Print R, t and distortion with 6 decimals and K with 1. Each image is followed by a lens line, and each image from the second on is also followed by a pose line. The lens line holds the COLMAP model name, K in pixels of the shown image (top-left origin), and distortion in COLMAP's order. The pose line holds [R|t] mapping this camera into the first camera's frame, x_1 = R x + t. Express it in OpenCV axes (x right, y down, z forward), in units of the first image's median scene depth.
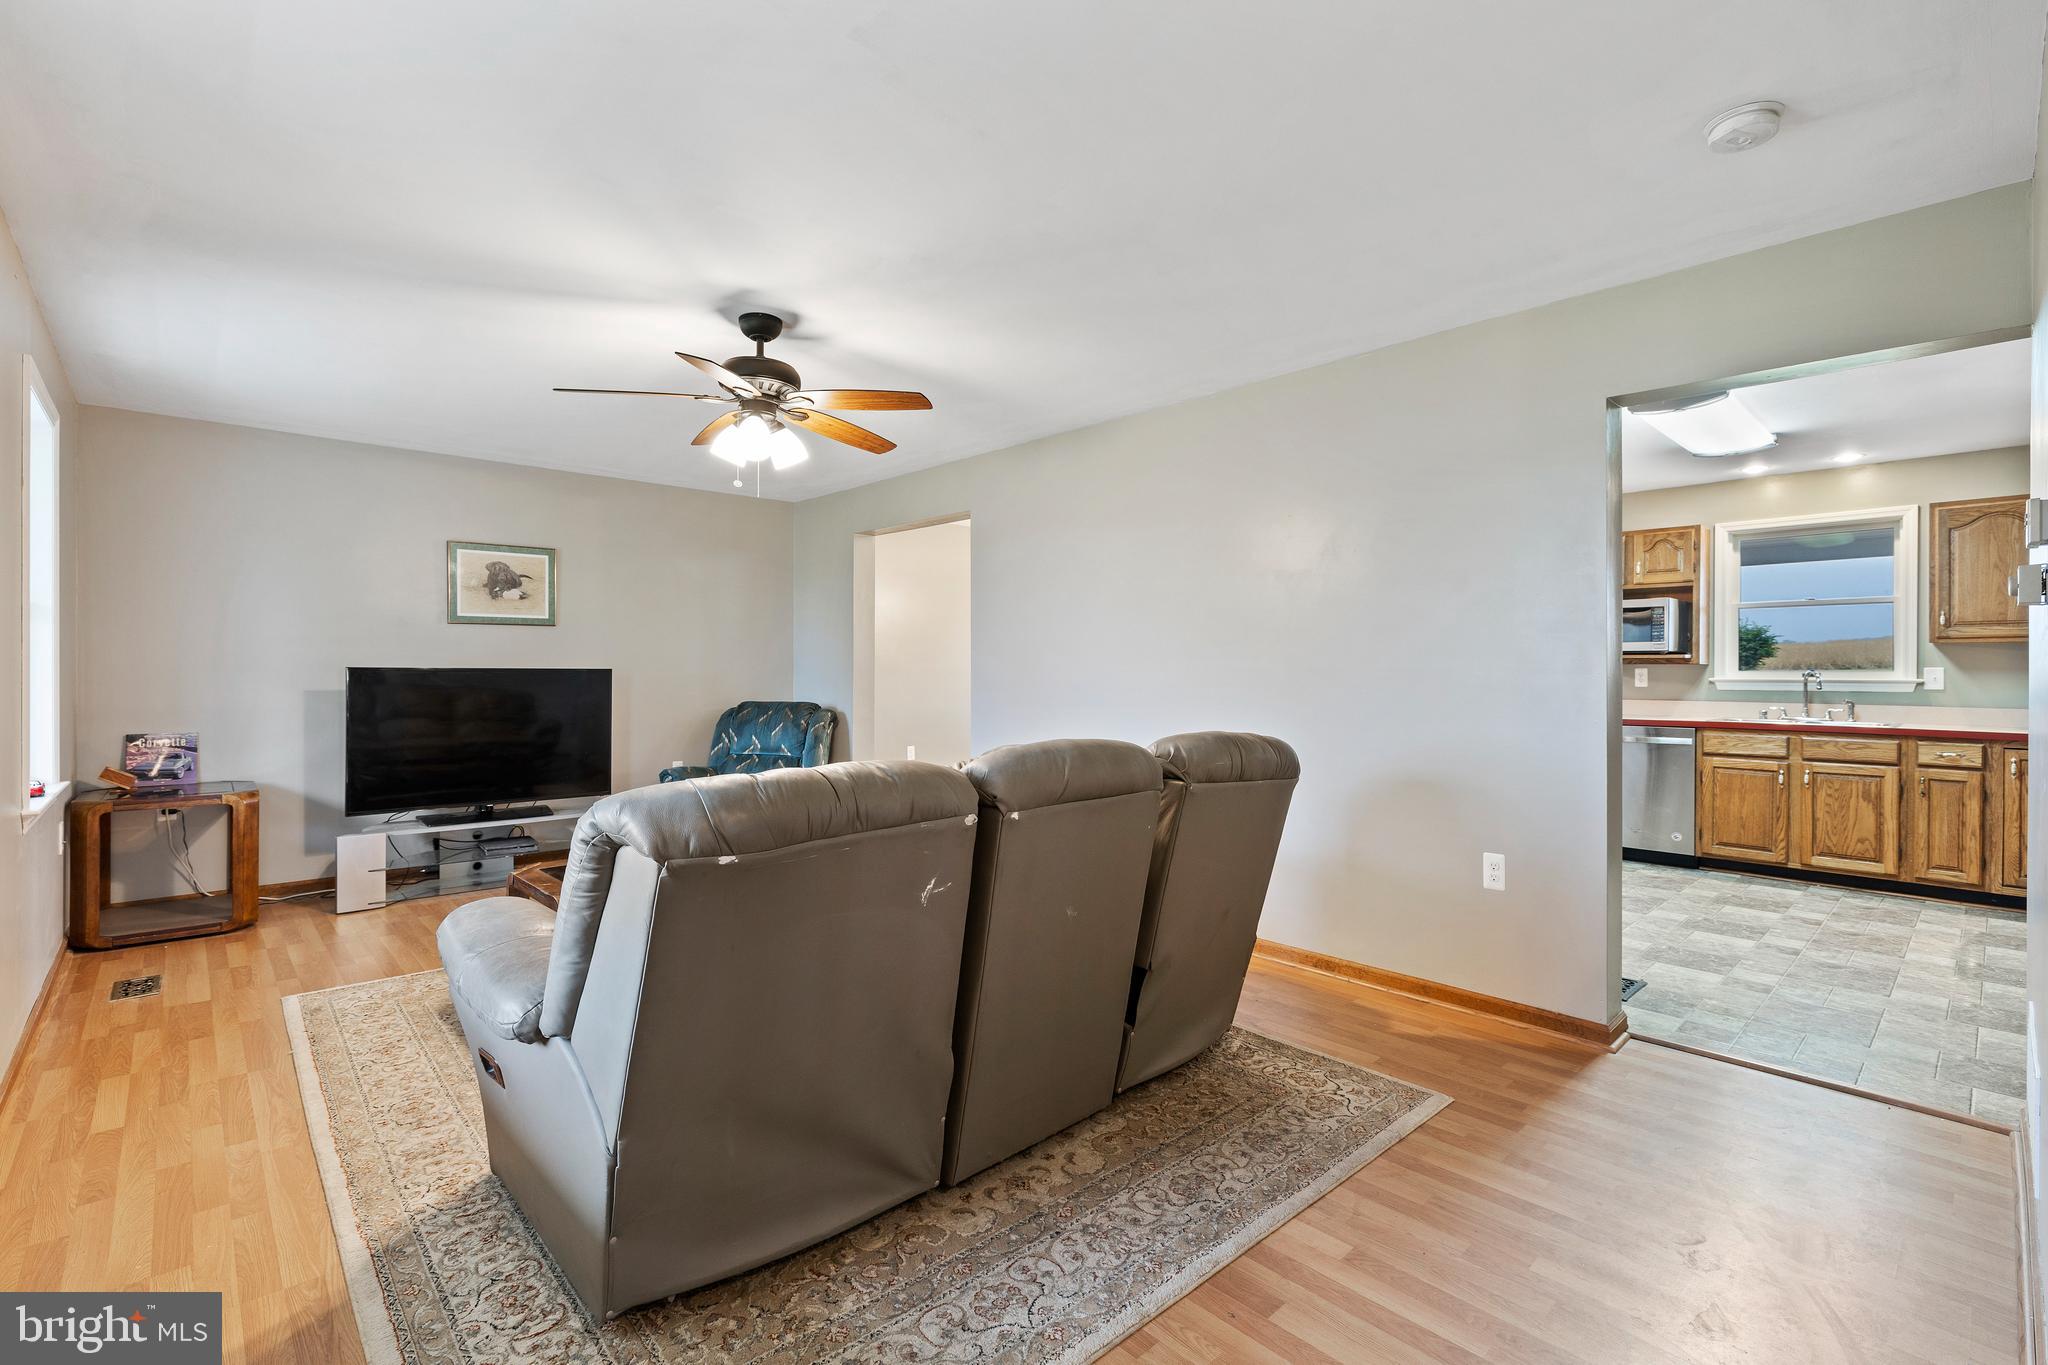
lens RADIAL K [[904.8, 0, 1018.8], [0, 904.8, 674.9], [0, 0, 1]] dist [-0.001491, 0.000359]
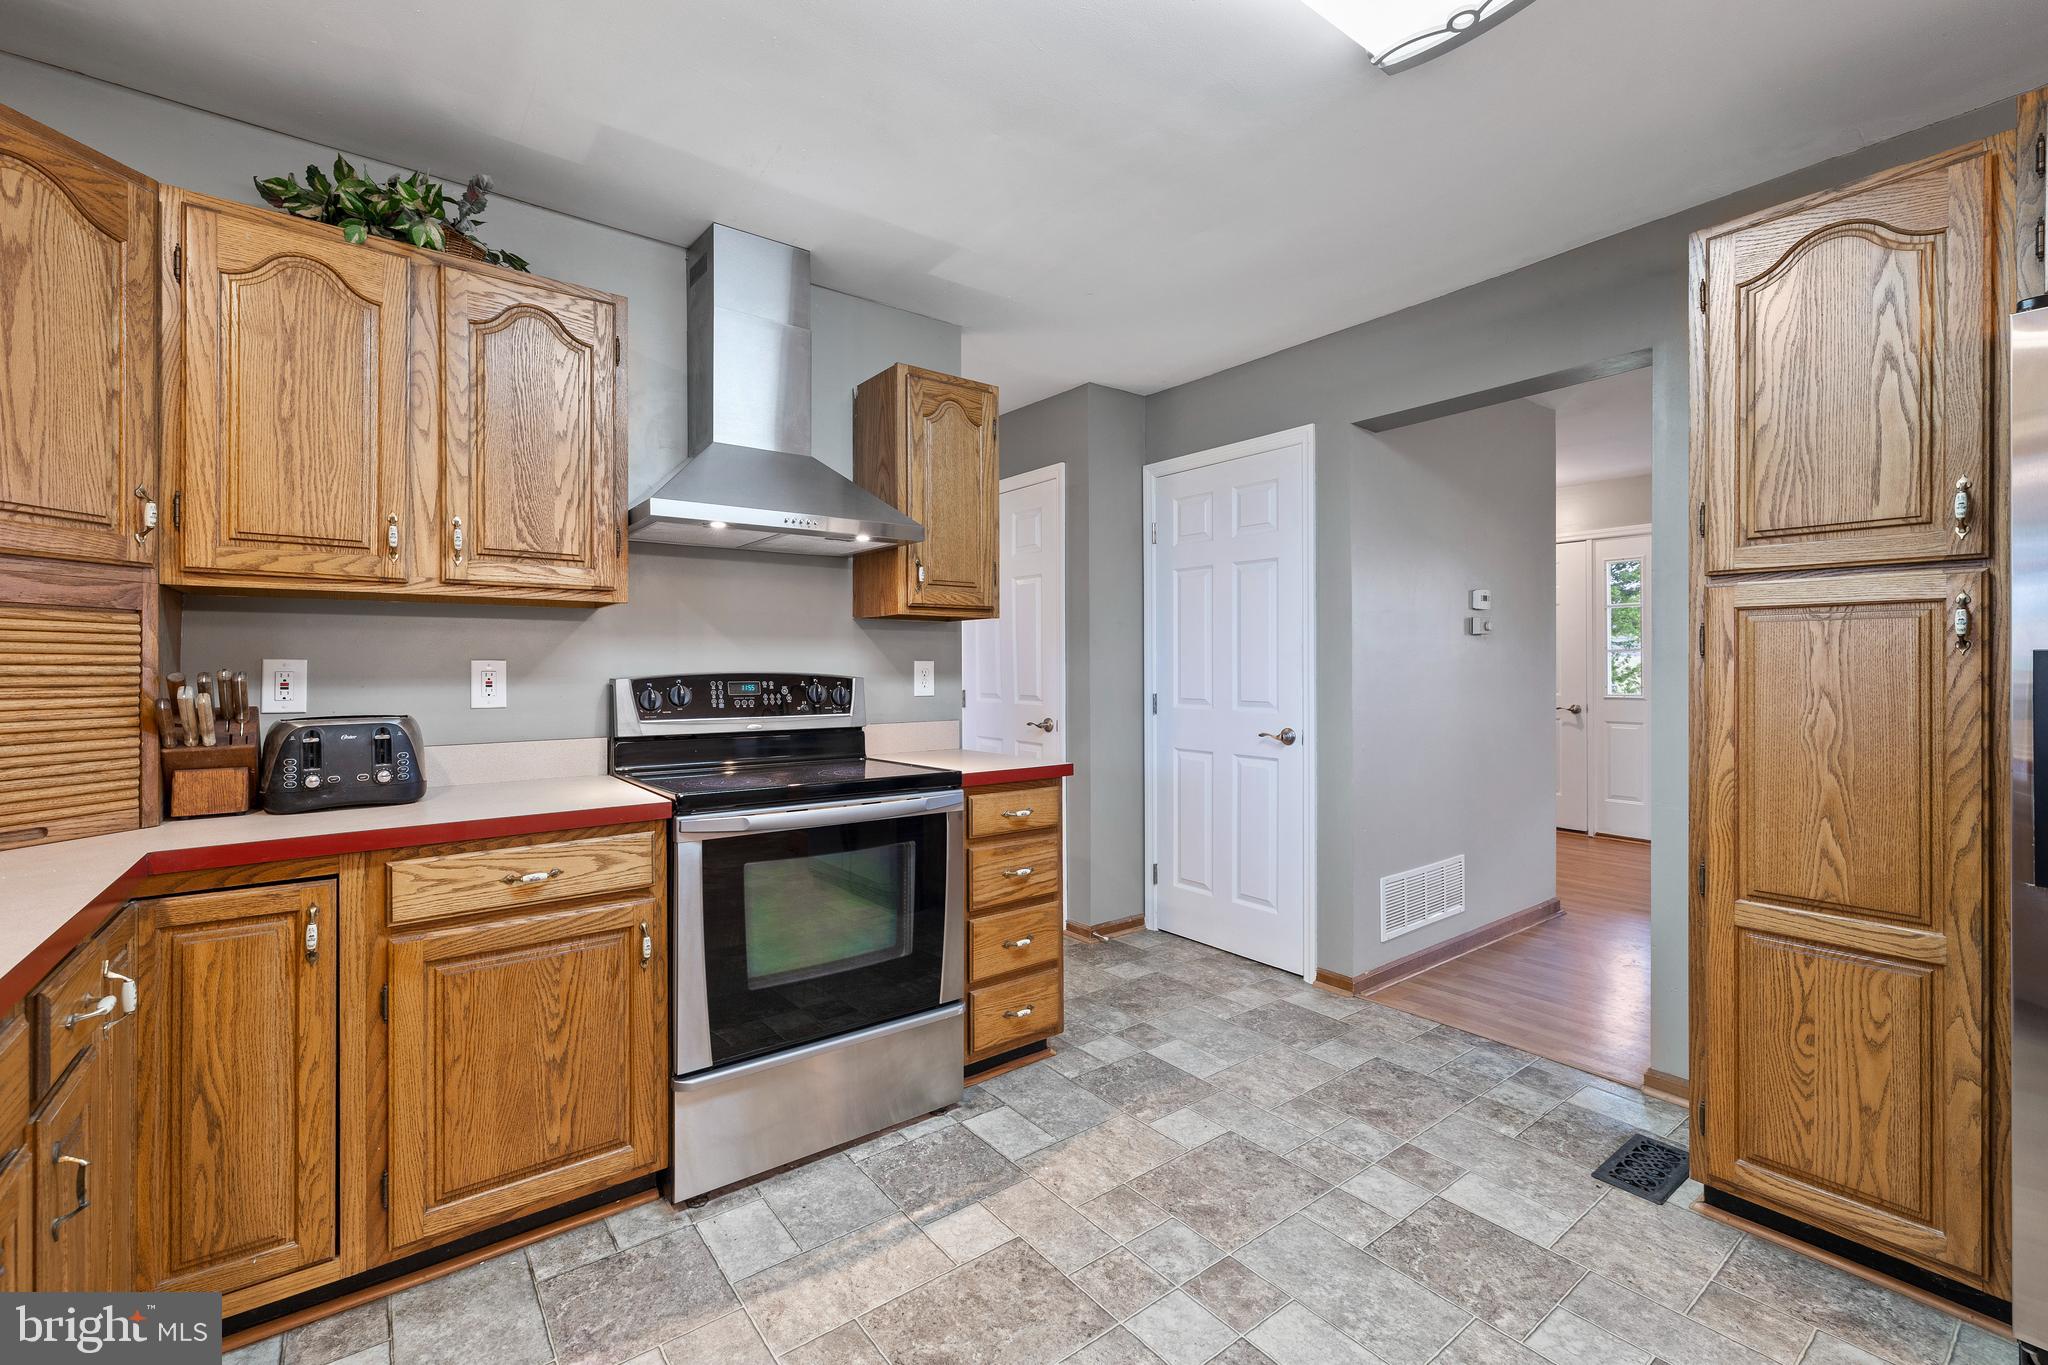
lens RADIAL K [[863.5, 0, 1005.9], [0, 863.5, 665.4], [0, 0, 1]] dist [-0.000523, 0.001203]
pose [[-0.995506, -0.001197, 0.094686, 0.697921], [-0.000662, 0.999984, 0.005678, -0.003816], [-0.094691, 0.005589, -0.995491, 1.090488]]
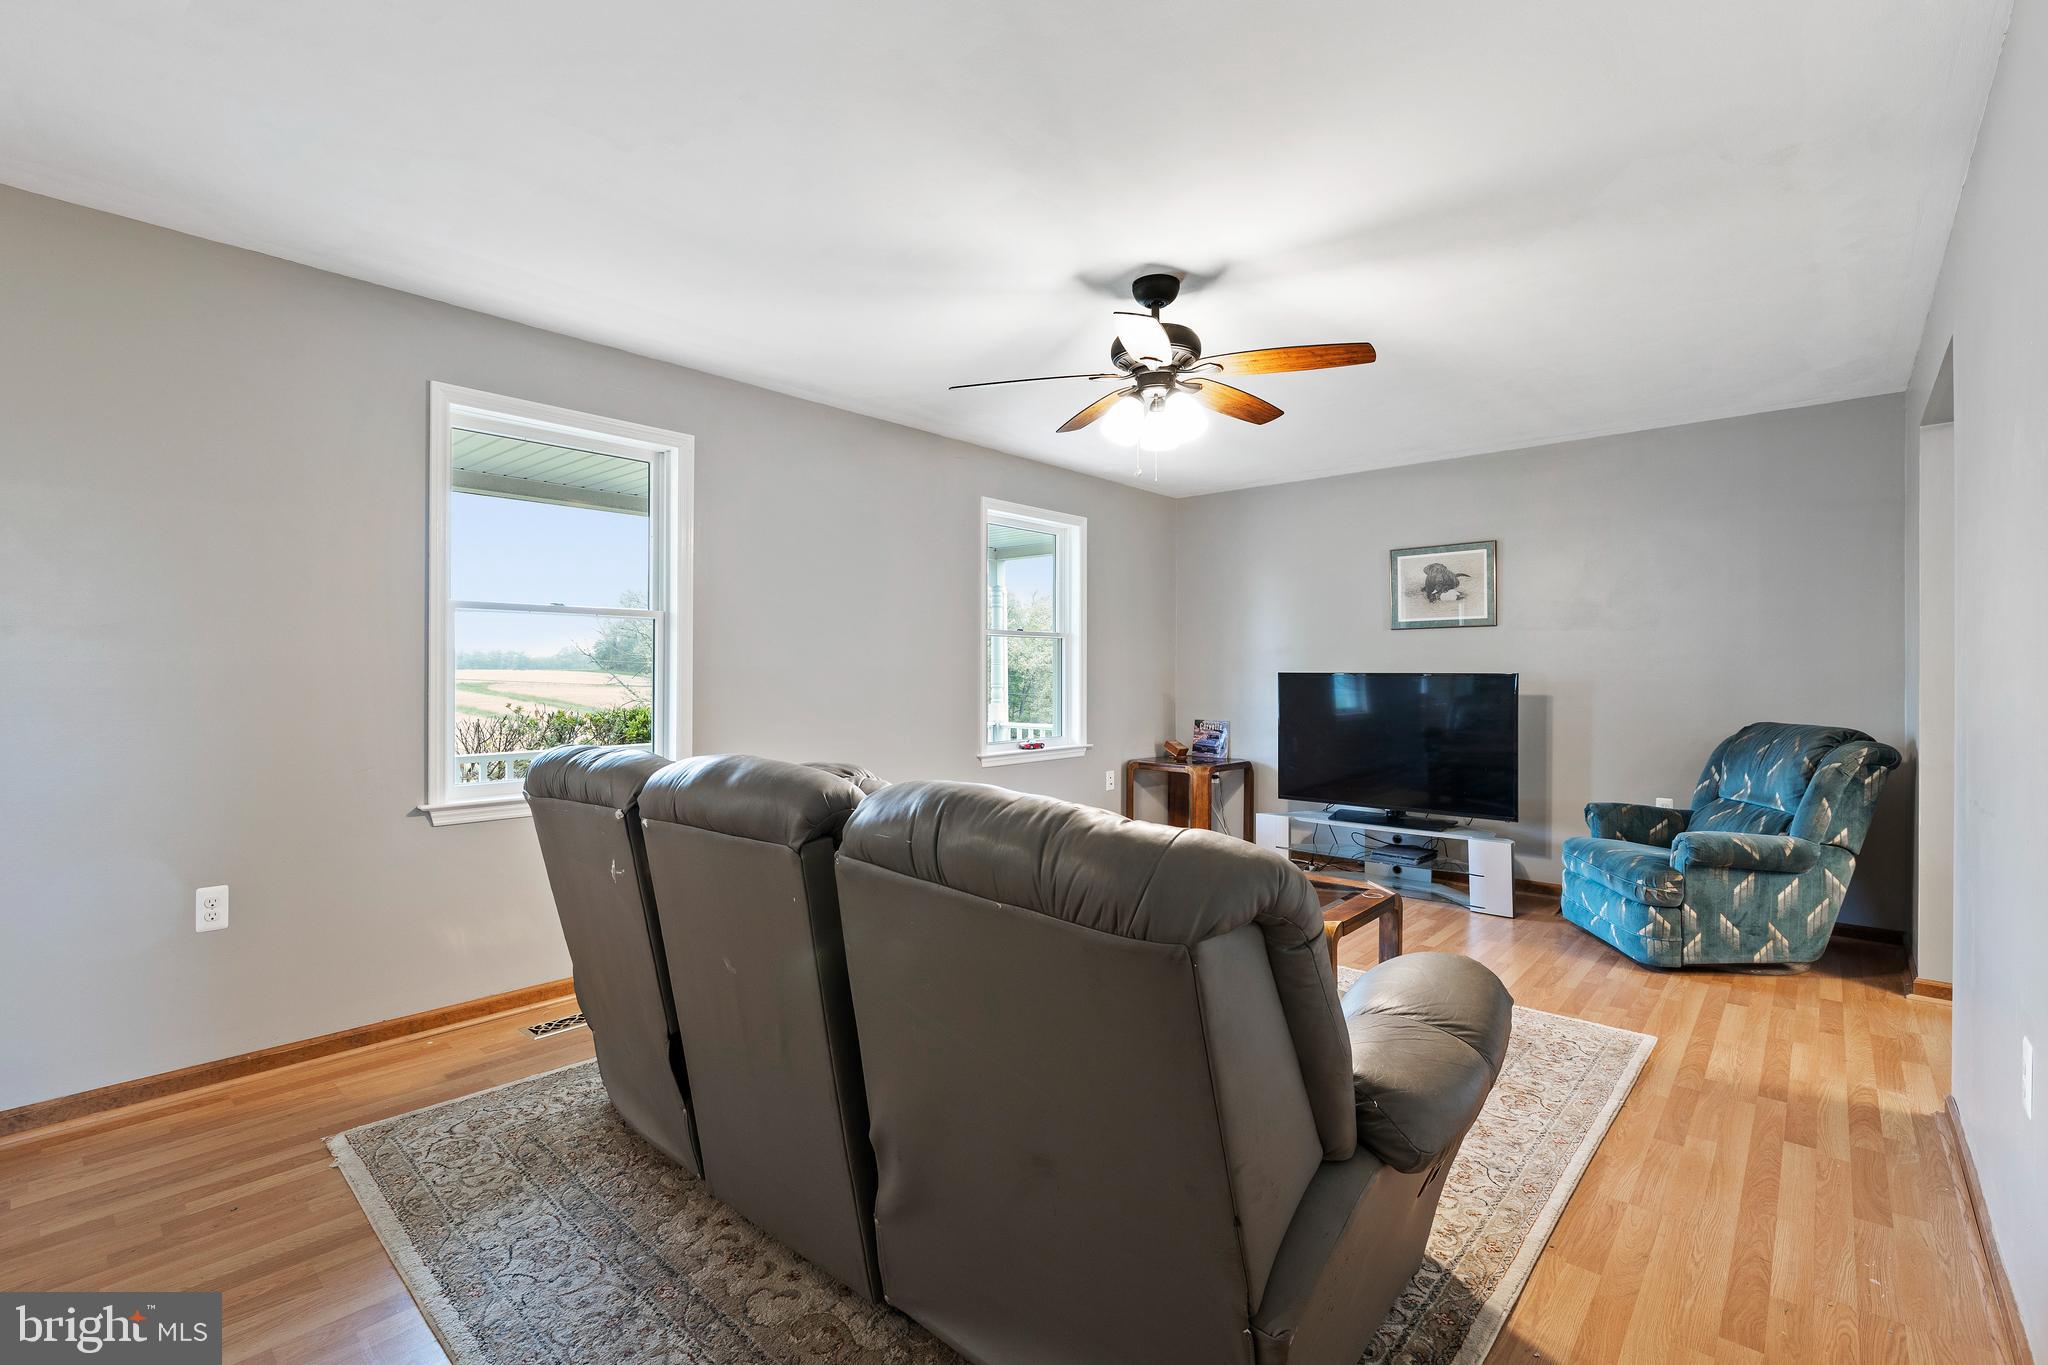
lens RADIAL K [[904.8, 0, 997.4], [0, 904.8, 670.3], [0, 0, 1]] dist [-0.001491, 0.000359]
pose [[0.095326, -0.003121, -0.995441, 0.372958], [-0.005841, 0.999976, -0.003694, -0.004578], [0.995429, 0.006167, 0.095306, 0.476640]]
